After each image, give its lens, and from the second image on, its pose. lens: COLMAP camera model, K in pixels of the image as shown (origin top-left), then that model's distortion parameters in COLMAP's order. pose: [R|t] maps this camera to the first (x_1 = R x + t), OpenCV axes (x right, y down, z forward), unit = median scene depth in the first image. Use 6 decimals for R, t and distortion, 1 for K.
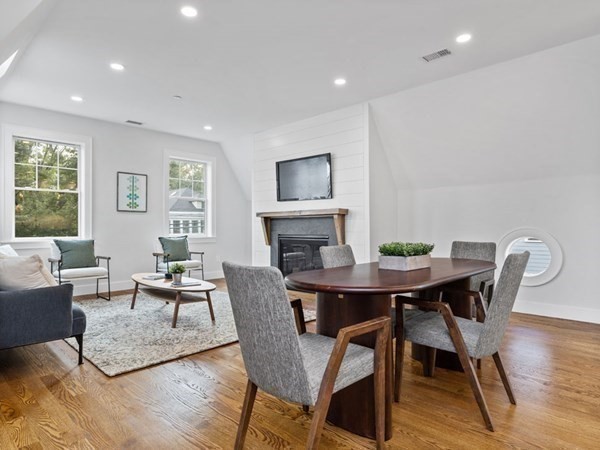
lens RADIAL K [[357.7, 0, 300.0], [0, 357.7, 225.0], [0, 0, 1]] dist [-0.003554, -0.001002]
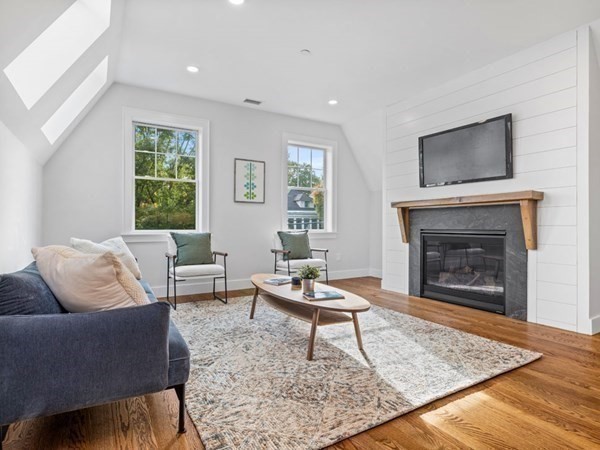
lens RADIAL K [[309.6, 0, 300.0], [0, 309.6, 225.0], [0, 0, 1]] dist [-0.001285, 0.000146]
pose [[0.966463, 0.003712, -0.256780, -0.158538], [-0.003279, 0.999992, 0.002114, 0.018081], [0.256786, -0.001201, 0.966468, 0.301939]]
